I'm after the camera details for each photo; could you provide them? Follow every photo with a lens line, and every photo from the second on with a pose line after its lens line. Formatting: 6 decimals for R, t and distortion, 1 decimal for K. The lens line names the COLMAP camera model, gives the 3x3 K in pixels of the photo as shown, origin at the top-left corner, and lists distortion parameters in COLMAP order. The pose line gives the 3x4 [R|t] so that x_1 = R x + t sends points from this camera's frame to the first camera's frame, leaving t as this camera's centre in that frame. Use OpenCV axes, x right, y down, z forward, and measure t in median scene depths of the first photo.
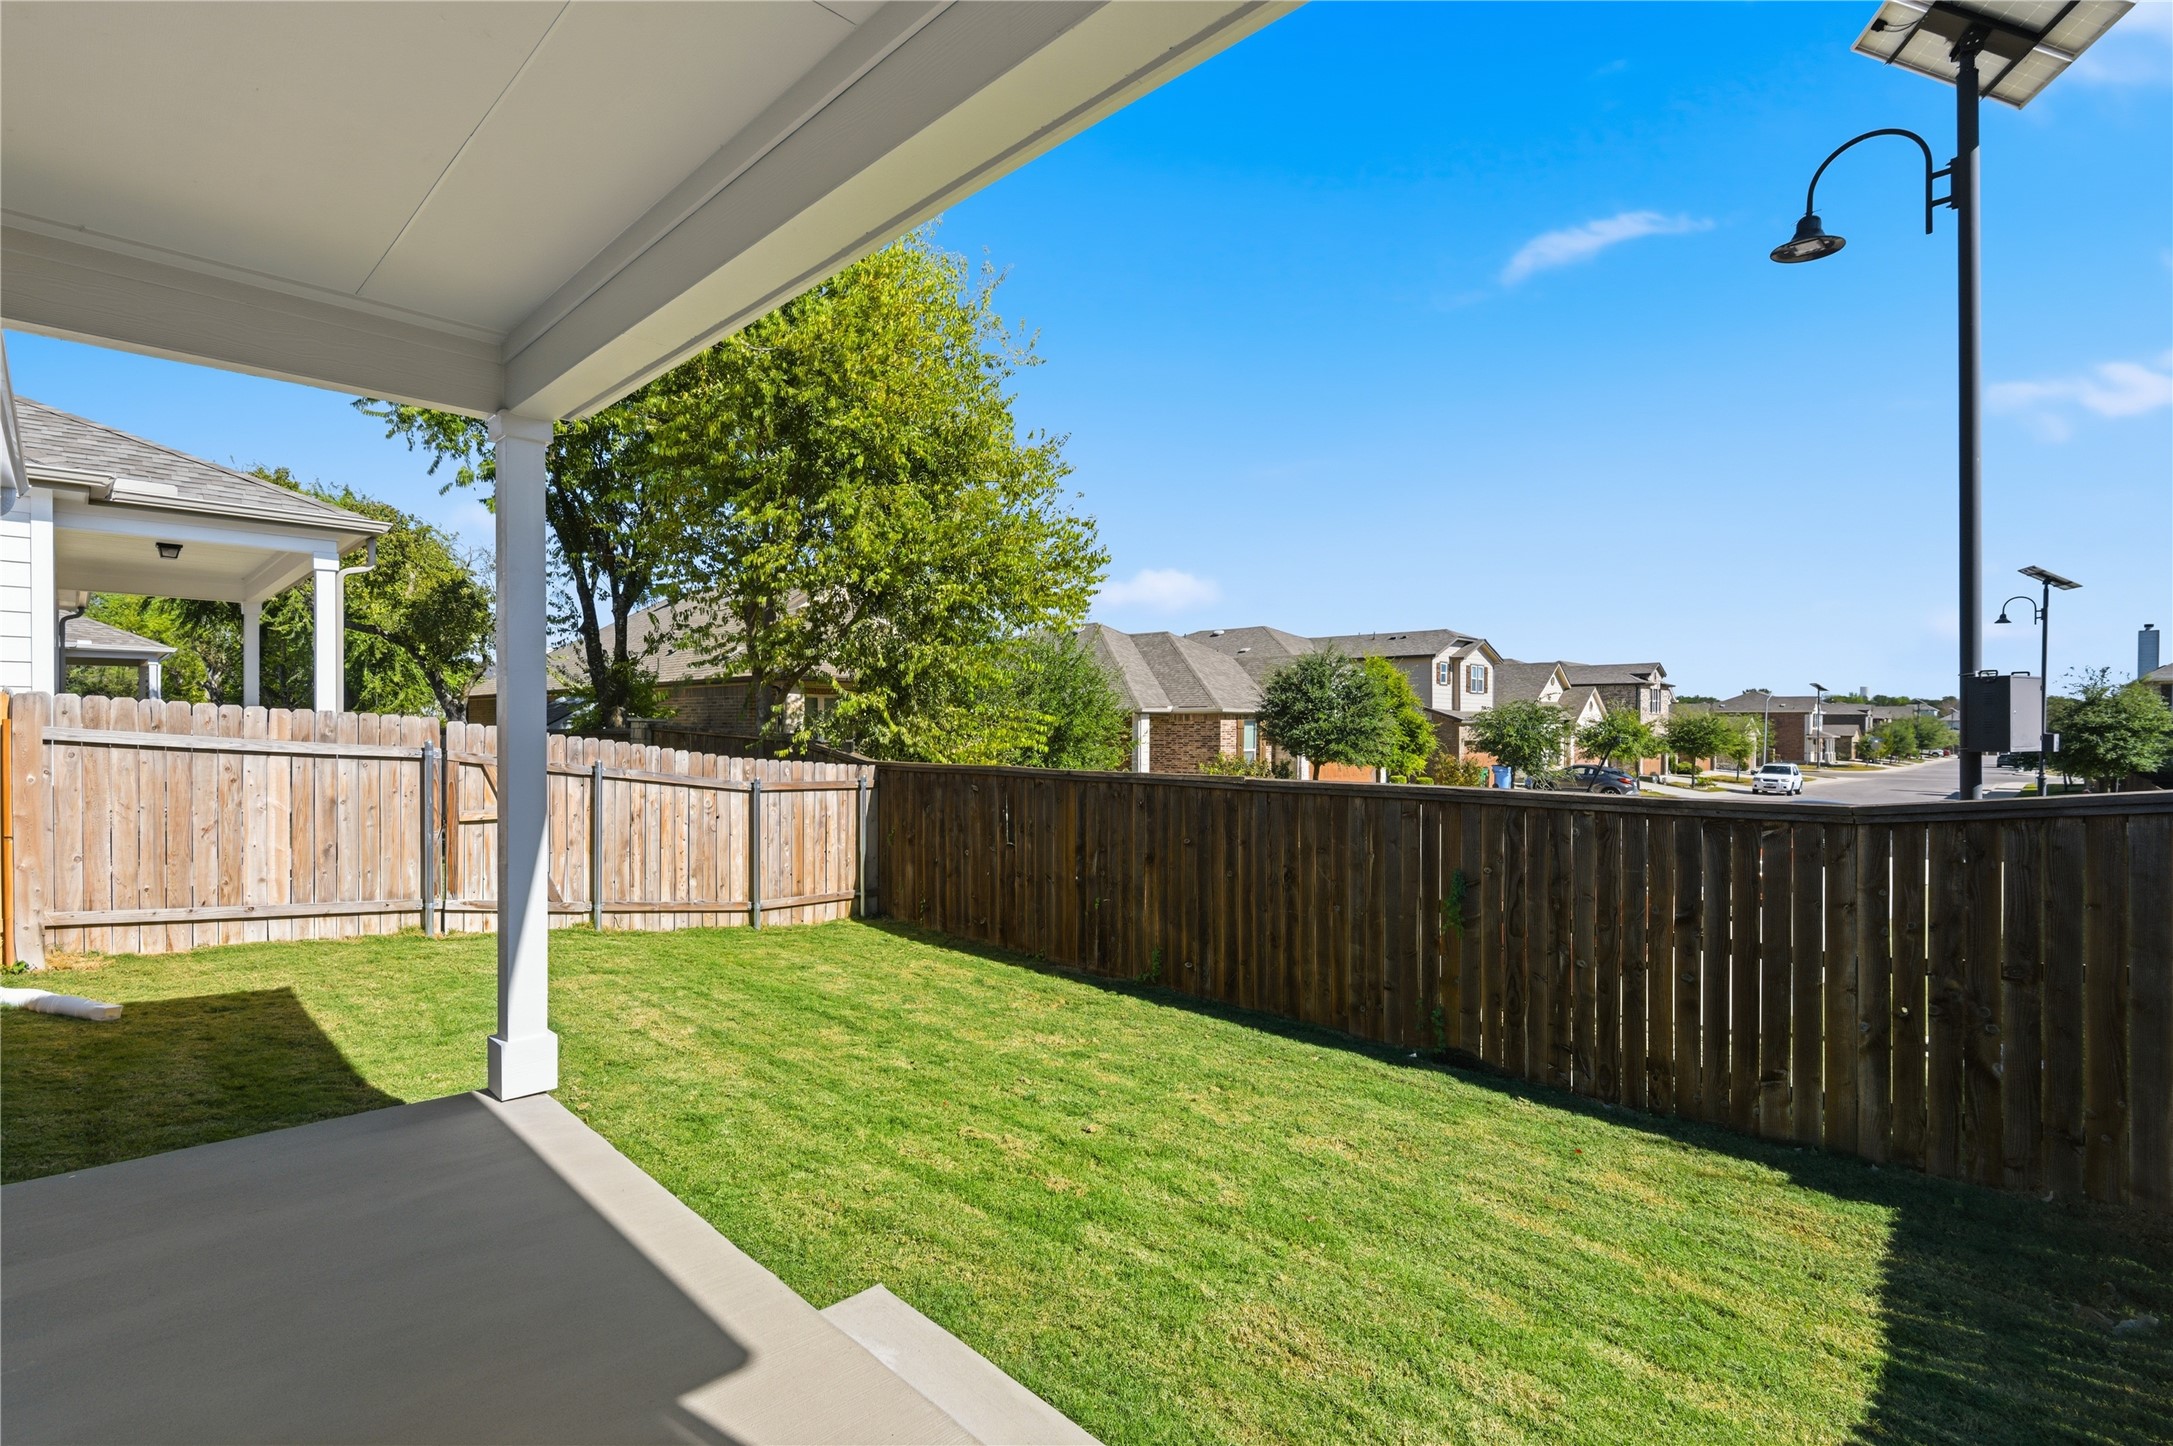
lens RADIAL K [[994.0, 0, 1086.5], [0, 994.0, 723.0], [0, 0, 1]] dist [0.016363, -0.013175]
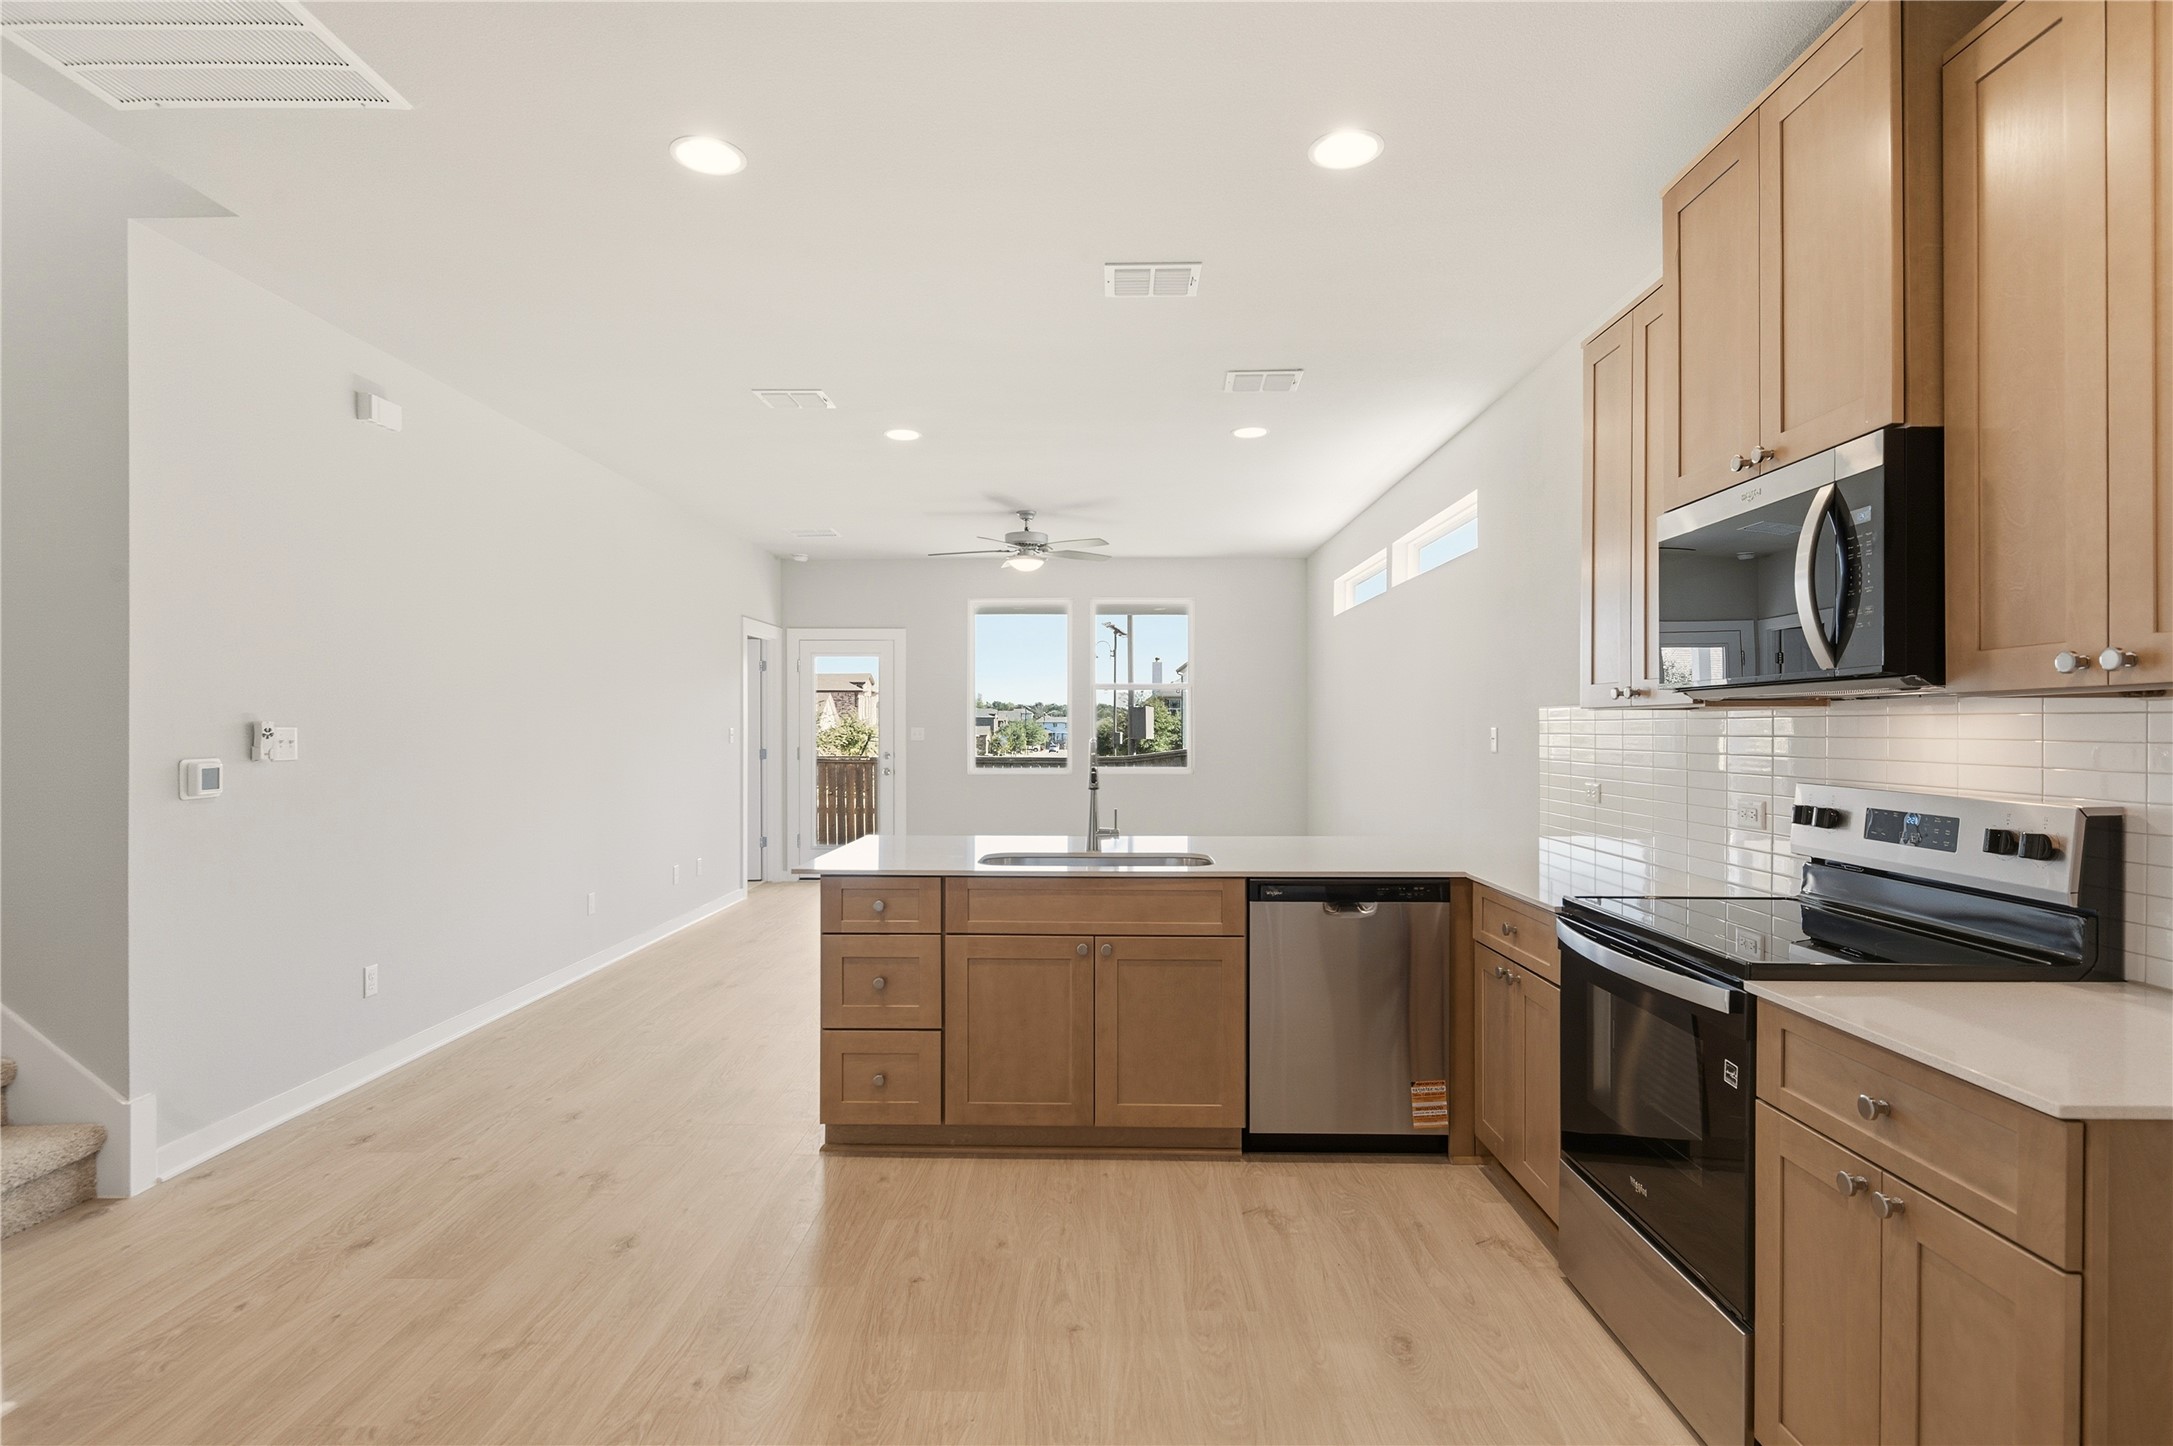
lens RADIAL K [[1083.9, 0, 1082.6], [0, 1083.9, 729.4], [0, 0, 1]] dist [0.000566, -0.000167]
pose [[0.727394, -0.004667, 0.686204, -0.202438], [0.001654, 0.999986, 0.005047, -0.001101], [-0.686218, -0.002537, 0.727391, -0.164041]]
